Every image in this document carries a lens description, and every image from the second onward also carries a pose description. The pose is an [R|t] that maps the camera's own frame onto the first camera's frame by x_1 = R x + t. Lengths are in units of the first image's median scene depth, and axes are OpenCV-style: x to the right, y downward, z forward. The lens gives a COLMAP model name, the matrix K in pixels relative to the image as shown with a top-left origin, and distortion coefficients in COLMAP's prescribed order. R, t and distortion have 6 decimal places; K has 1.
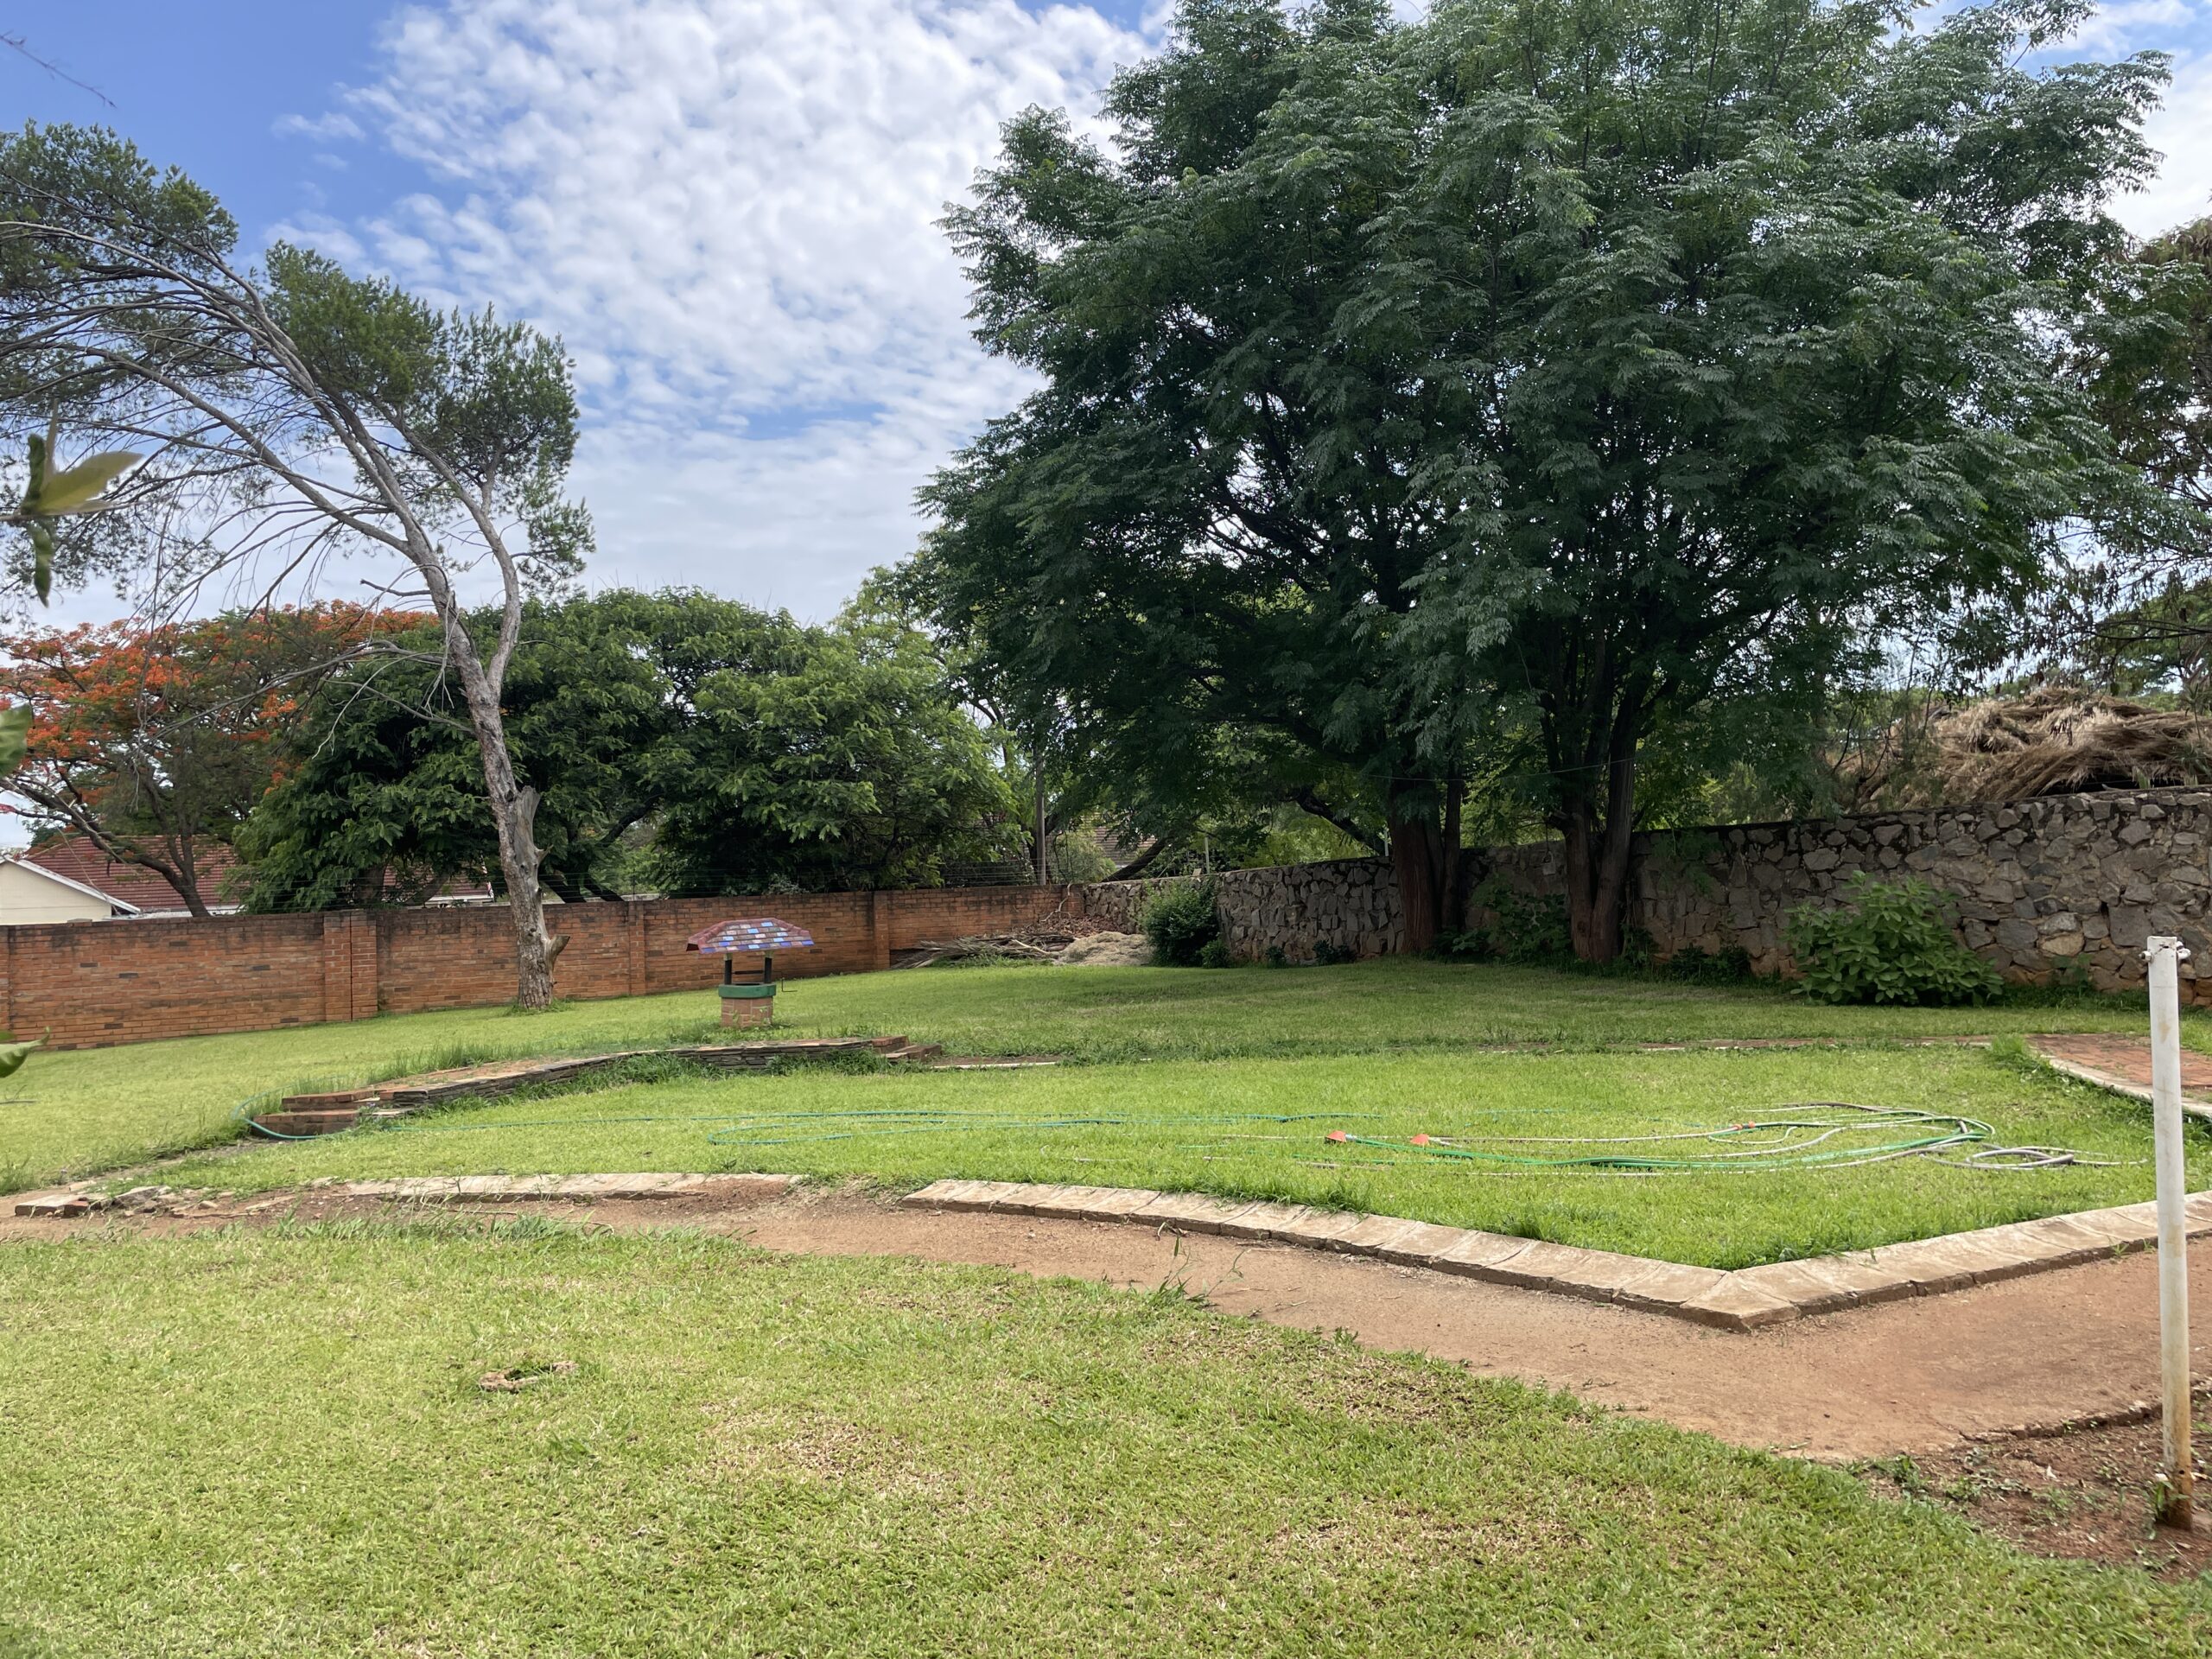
lens RADIAL K [[1663.9, 0, 1106.4], [0, 1663.9, 817.1], [0, 0, 1]] dist [0.044791, -0.030429]
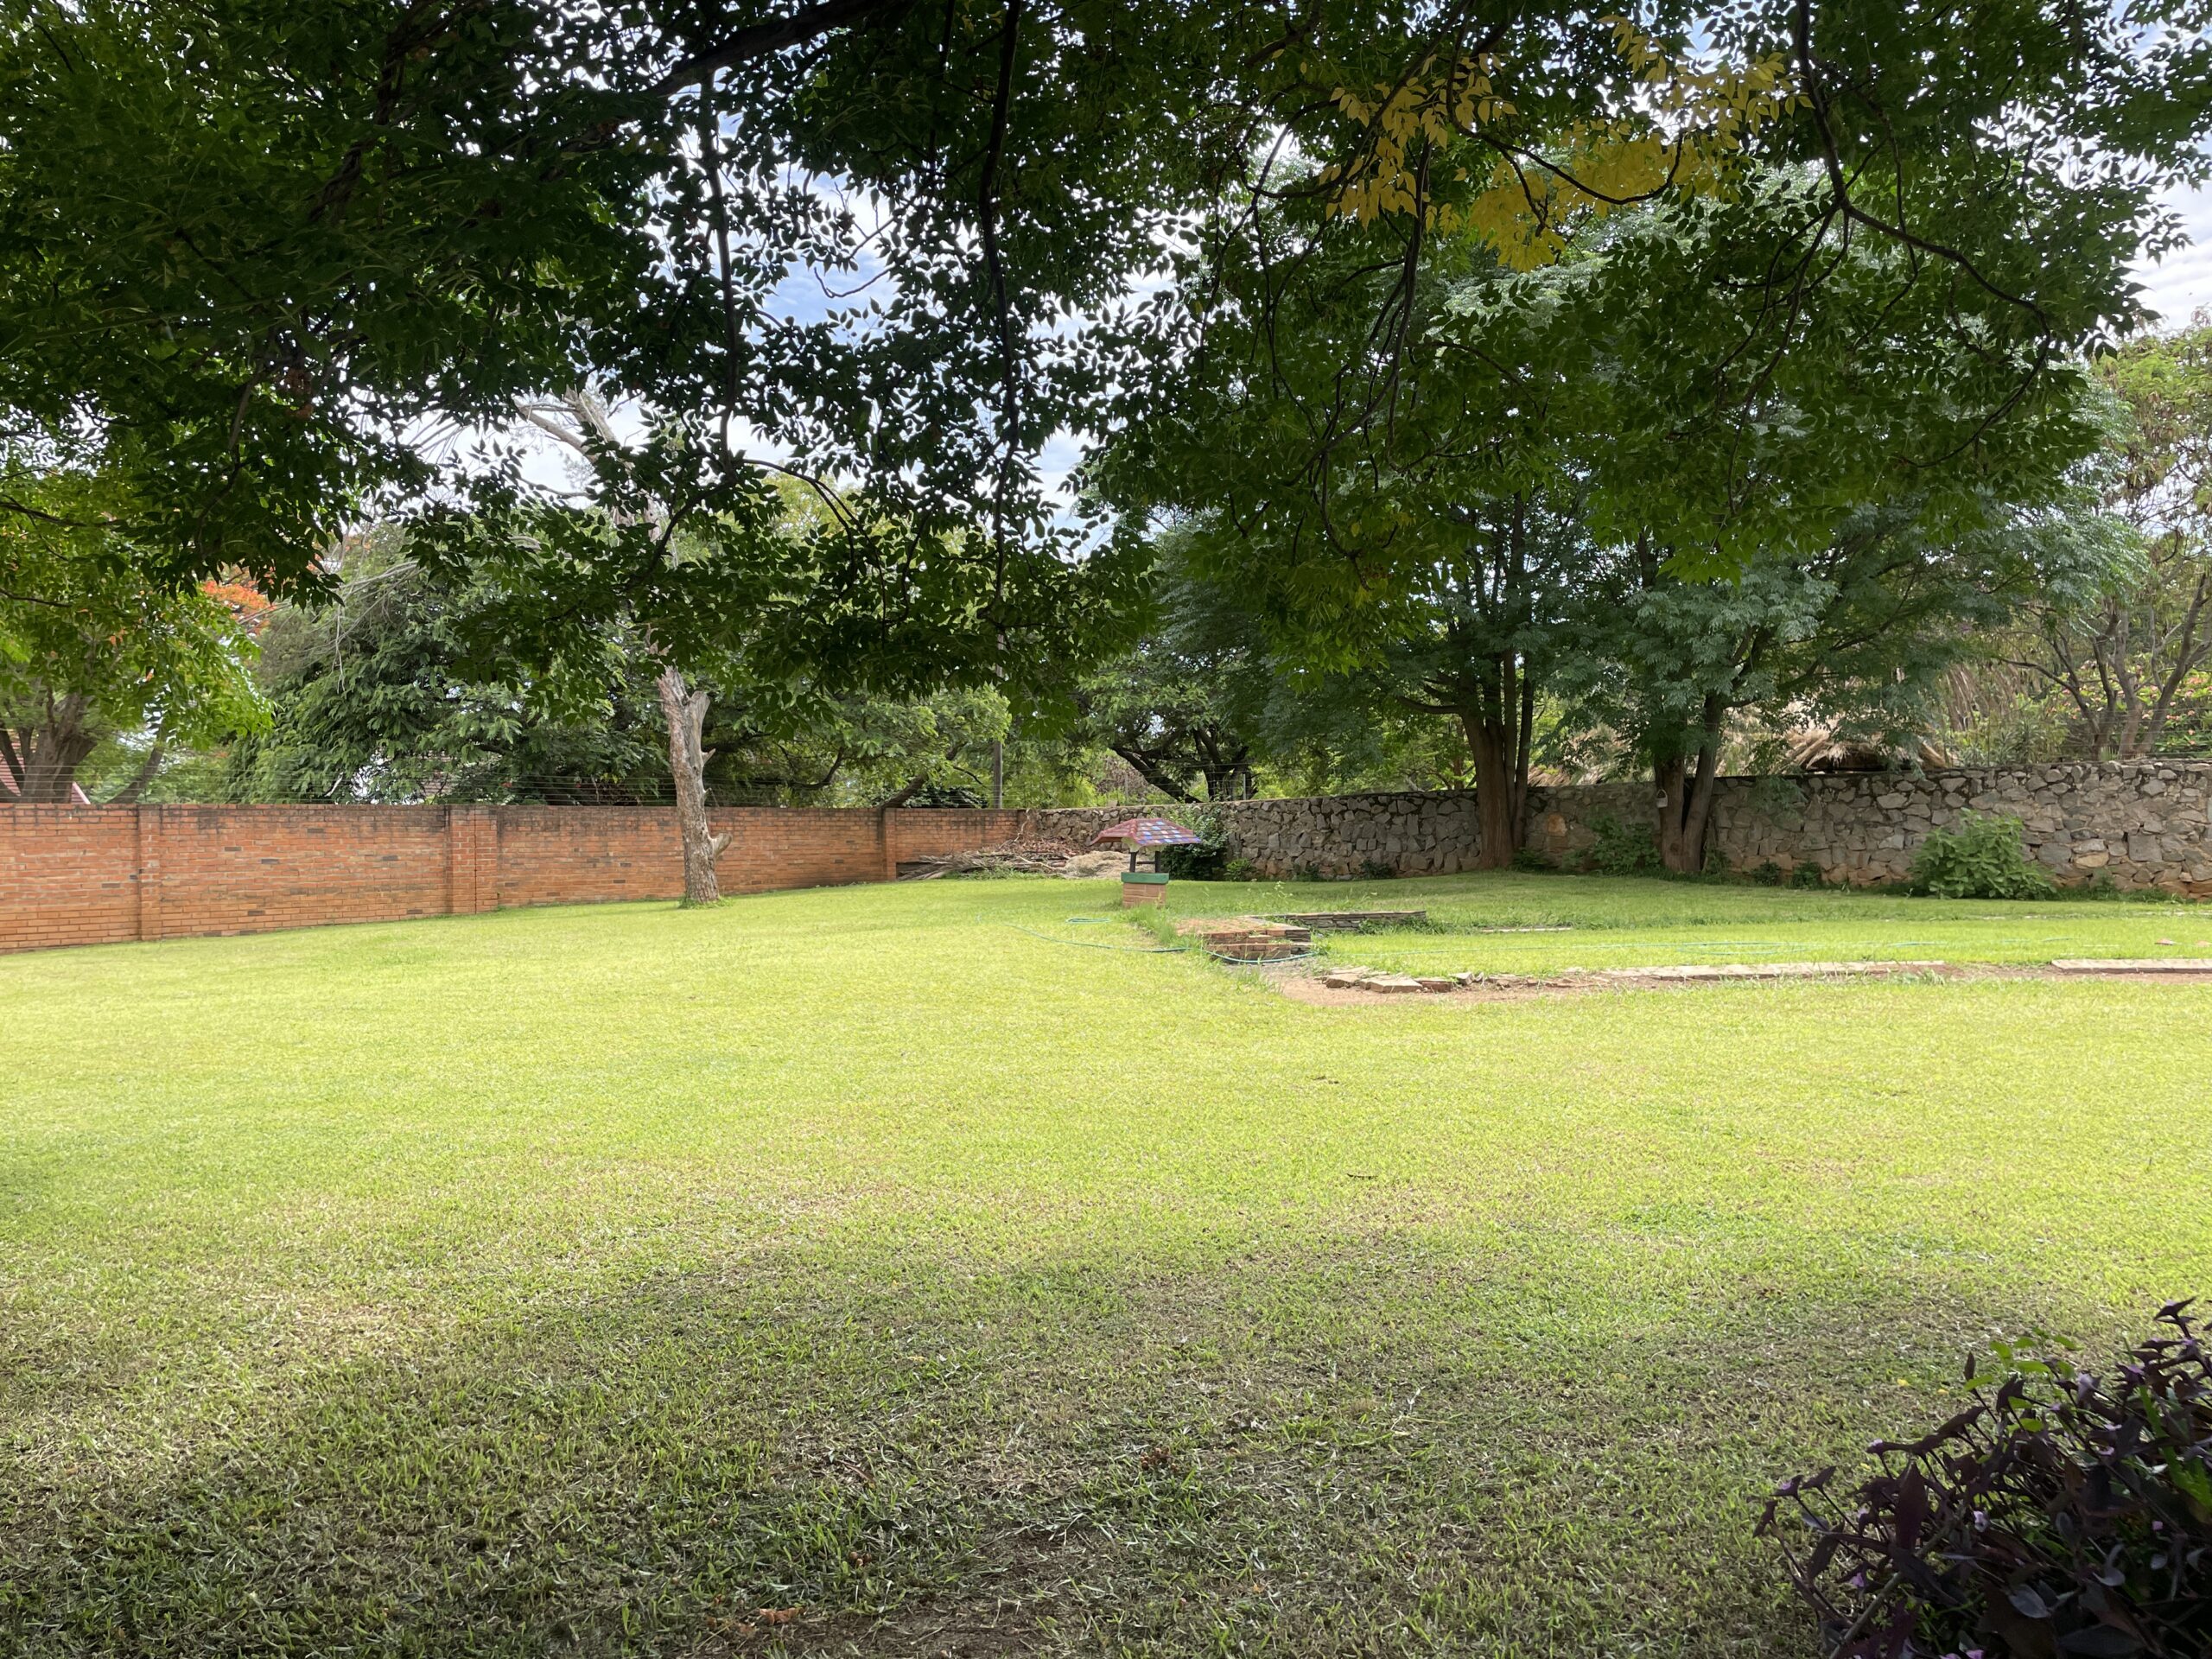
lens RADIAL K [[1663.9, 0, 1101.7], [0, 1663.9, 839.4], [0, 0, 1]] dist [0.044791, -0.030429]
pose [[0.937998, 0.030423, 0.345302, -0.684092], [-0.045185, 0.998373, 0.034779, 0.038472], [-0.343682, -0.048225, 0.937847, -0.099044]]
